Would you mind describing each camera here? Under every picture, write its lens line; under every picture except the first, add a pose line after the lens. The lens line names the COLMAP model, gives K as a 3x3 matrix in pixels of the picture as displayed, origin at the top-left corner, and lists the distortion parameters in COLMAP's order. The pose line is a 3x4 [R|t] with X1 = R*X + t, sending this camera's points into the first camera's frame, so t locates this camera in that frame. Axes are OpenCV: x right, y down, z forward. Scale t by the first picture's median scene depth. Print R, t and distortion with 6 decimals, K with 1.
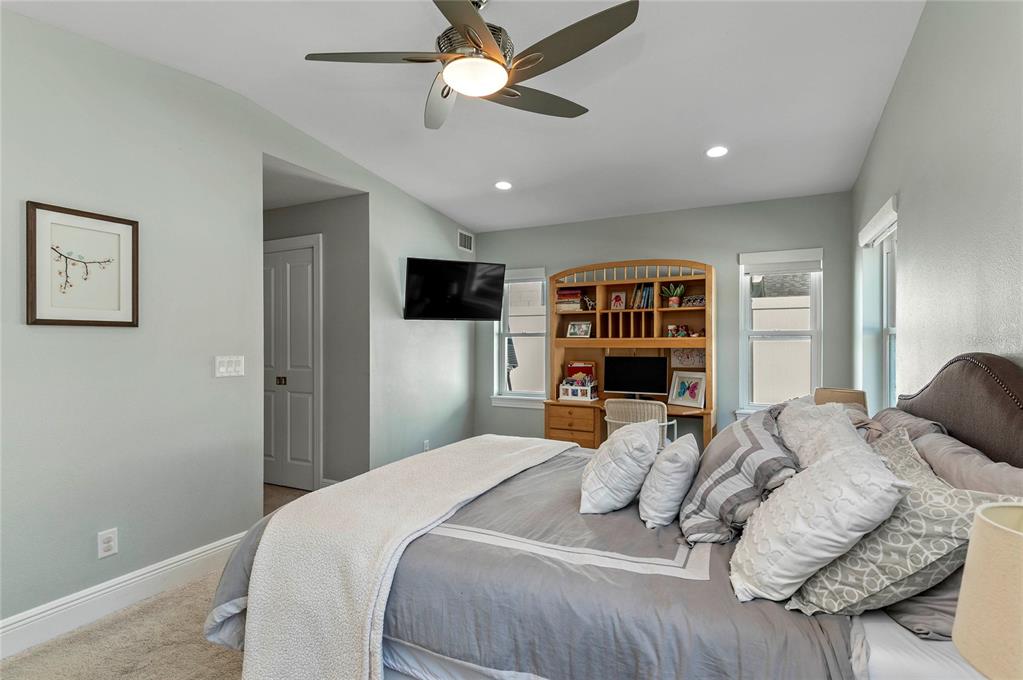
lens RADIAL K [[495.1, 0, 511.5], [0, 495.1, 340.0], [0, 0, 1]] dist [0.060213, -0.000025]
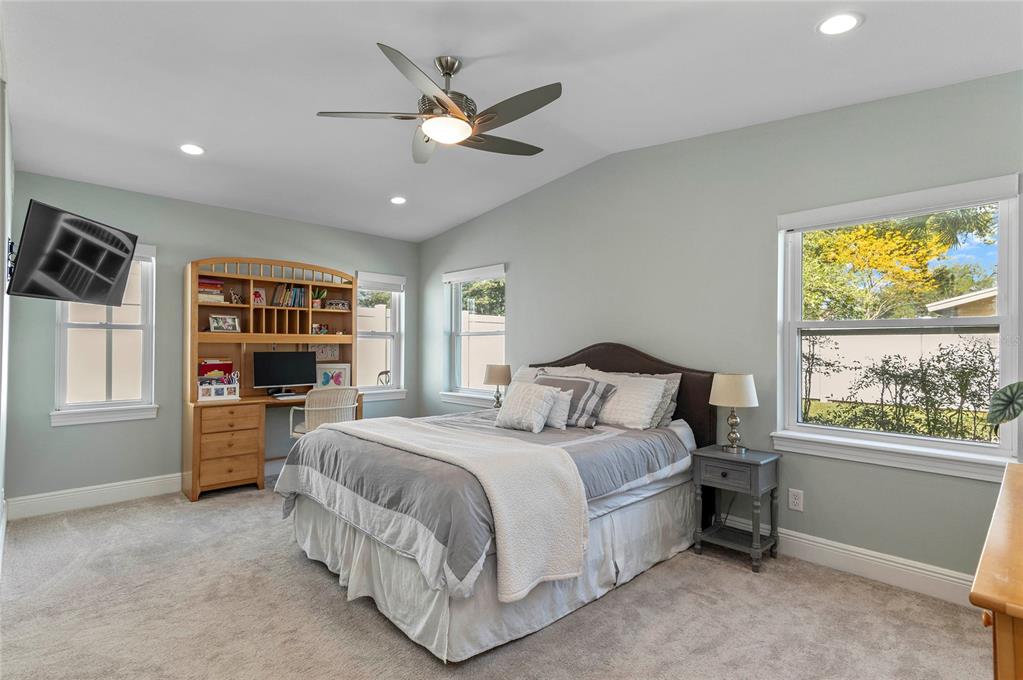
lens RADIAL K [[500.5, 0, 511.5], [0, 500.5, 340.0], [0, 0, 1]] dist [-0.001026, -0.000139]
pose [[0.319770, 0.013065, 0.947405, -0.600323], [-0.013065, 0.999871, -0.009379, 0.012030], [-0.947405, -0.009378, 0.319900, 0.197648]]
